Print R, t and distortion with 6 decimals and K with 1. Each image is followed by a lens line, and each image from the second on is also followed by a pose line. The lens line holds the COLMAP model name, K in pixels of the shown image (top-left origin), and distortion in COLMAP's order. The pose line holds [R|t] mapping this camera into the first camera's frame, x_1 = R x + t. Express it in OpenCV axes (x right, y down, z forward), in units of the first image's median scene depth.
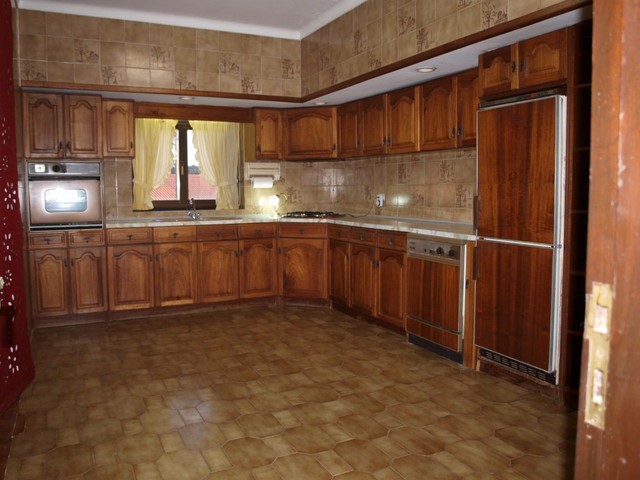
lens RADIAL K [[494.4, 0, 322.6], [0, 494.4, 230.9], [0, 0, 1]] dist [-0.108012, 0.069295]
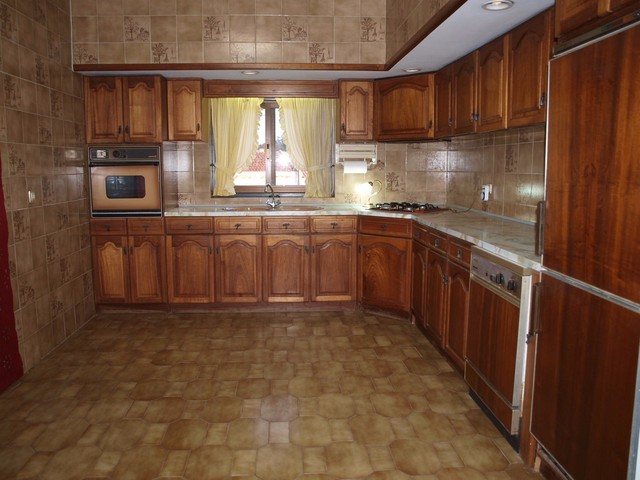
lens RADIAL K [[494.4, 0, 322.6], [0, 494.4, 230.9], [0, 0, 1]] dist [-0.108012, 0.069295]
pose [[0.927506, 0.053202, -0.370003, 0.195236], [-0.036928, 0.998019, 0.050934, -0.037287], [0.371979, -0.033578, 0.927633, 0.226570]]
